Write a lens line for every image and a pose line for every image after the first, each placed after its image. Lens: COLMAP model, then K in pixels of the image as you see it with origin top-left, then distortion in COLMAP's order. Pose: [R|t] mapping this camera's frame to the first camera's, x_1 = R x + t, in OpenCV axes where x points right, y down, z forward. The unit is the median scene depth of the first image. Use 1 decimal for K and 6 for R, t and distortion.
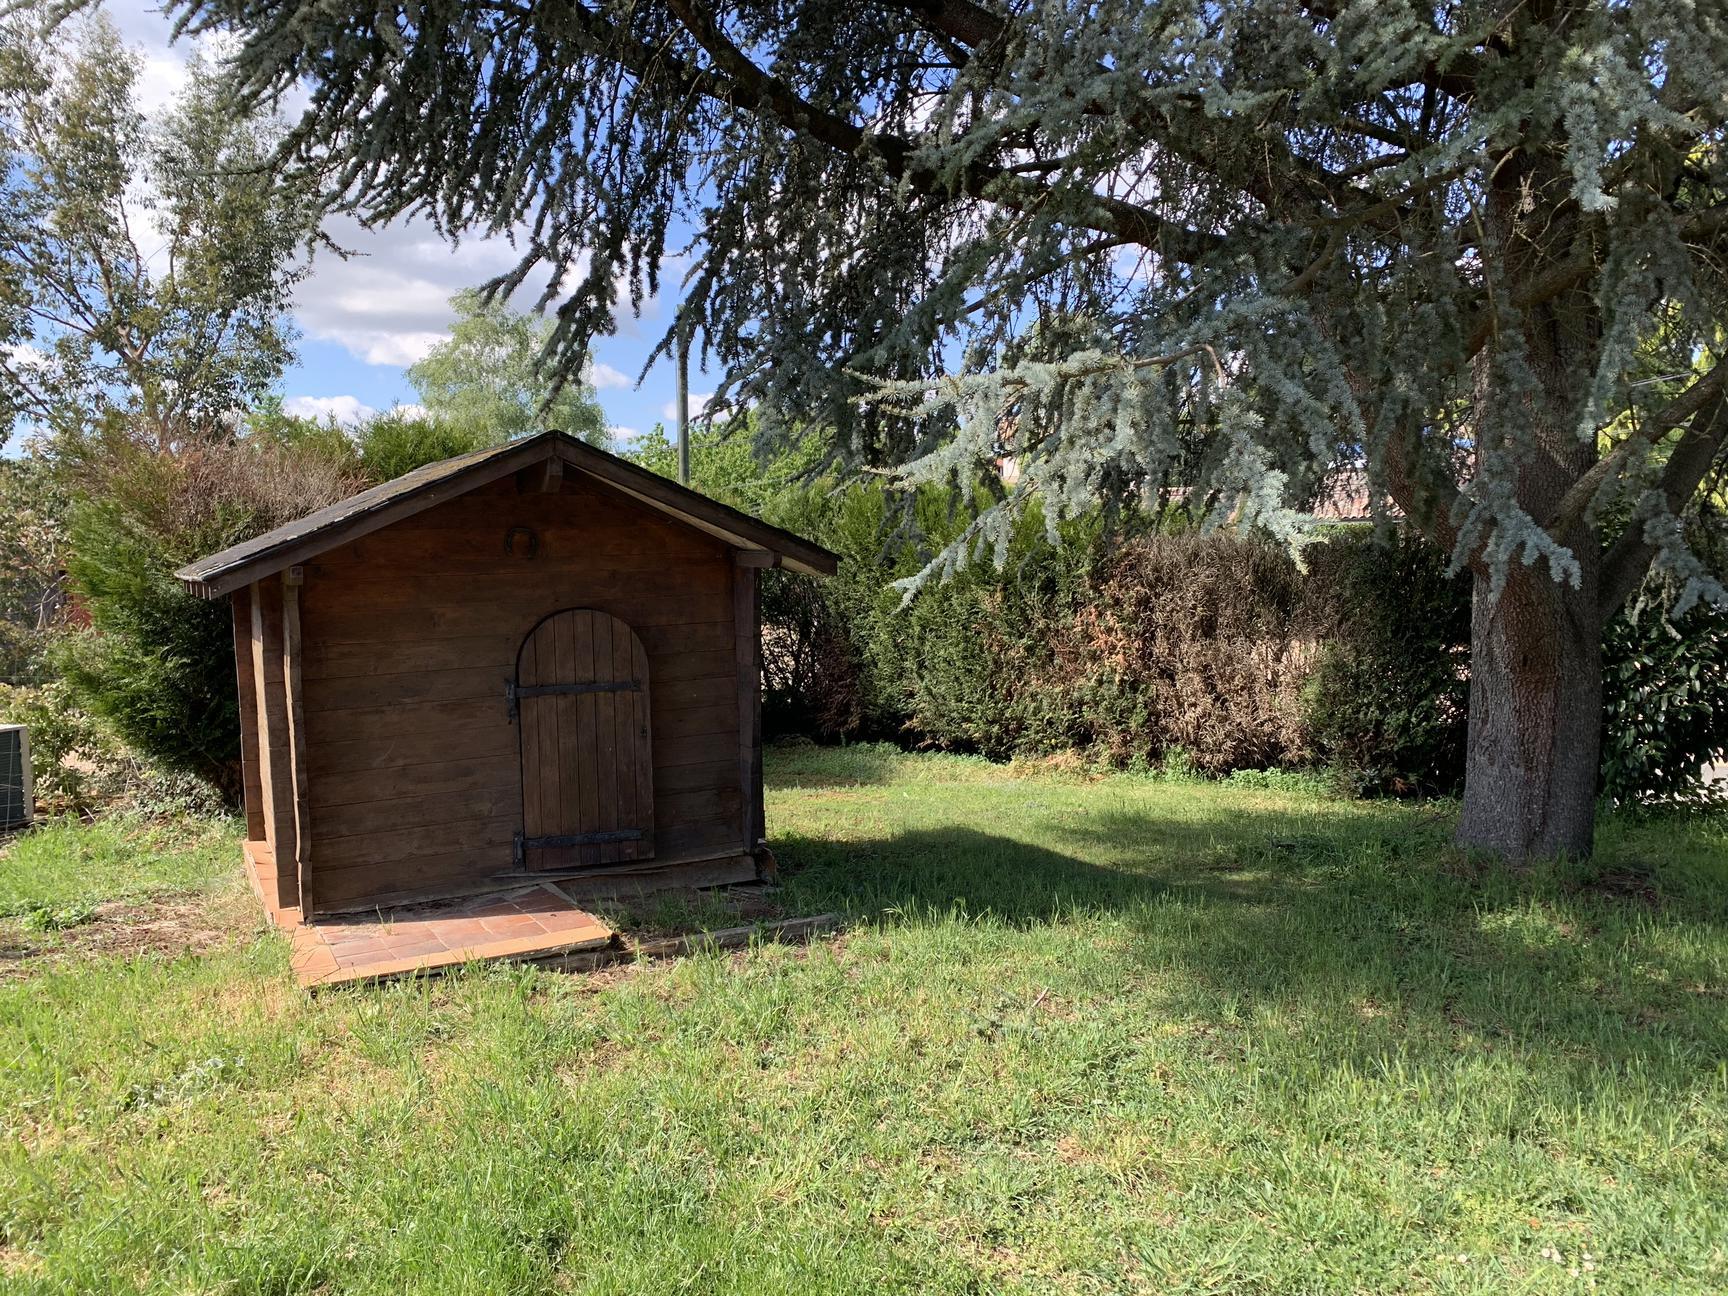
lens RADIAL K [[1321.7, 0, 862.0], [0, 1321.7, 649.8], [0, 0, 1]] dist [0.035854, -0.026289]
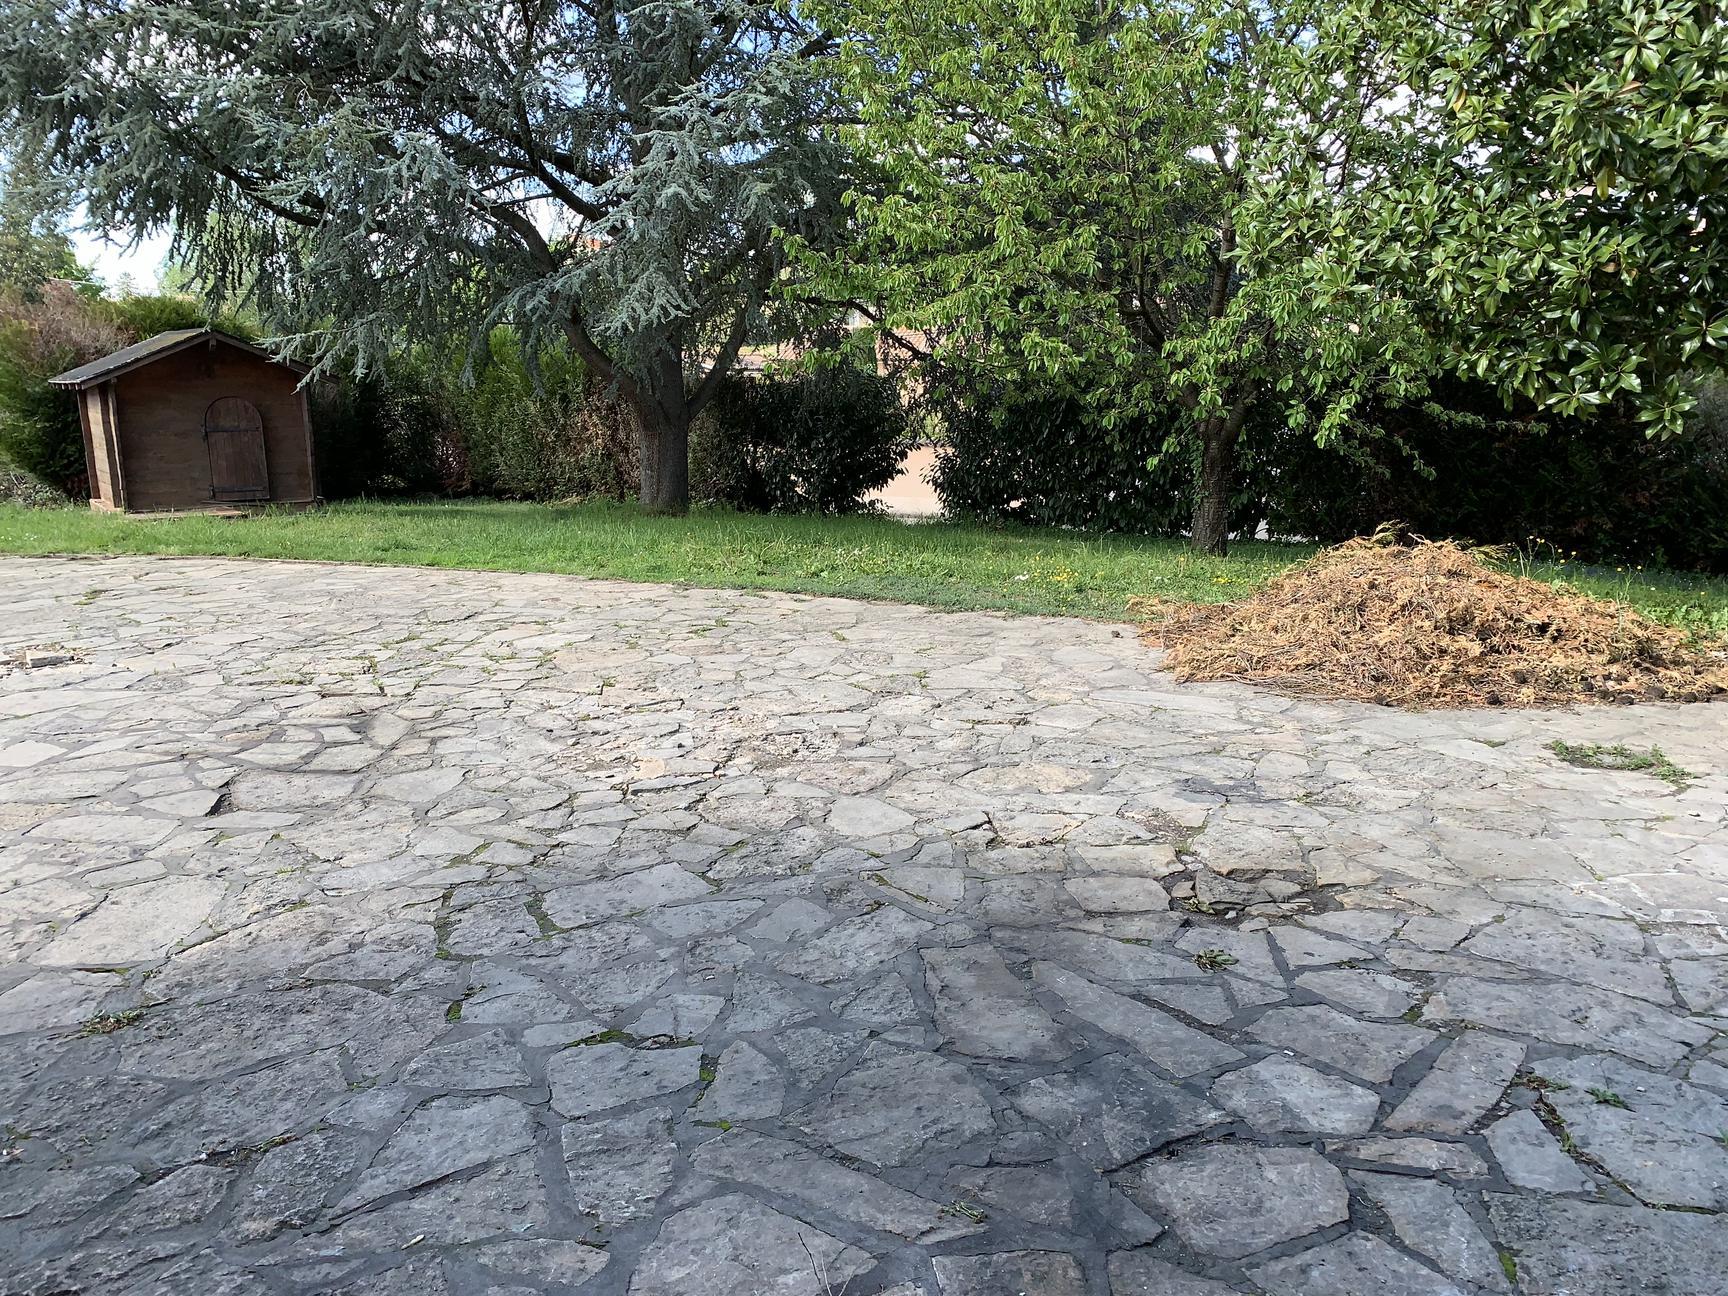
lens RADIAL K [[1321.7, 0, 866.9], [0, 1321.7, 648.0], [0, 0, 1]] dist [0.035854, -0.026289]
pose [[0.988623, -0.015058, 0.149661, 0.279204], [-0.004285, 0.991753, 0.128091, 0.052801], [-0.150356, -0.127275, 0.980405, -0.811412]]
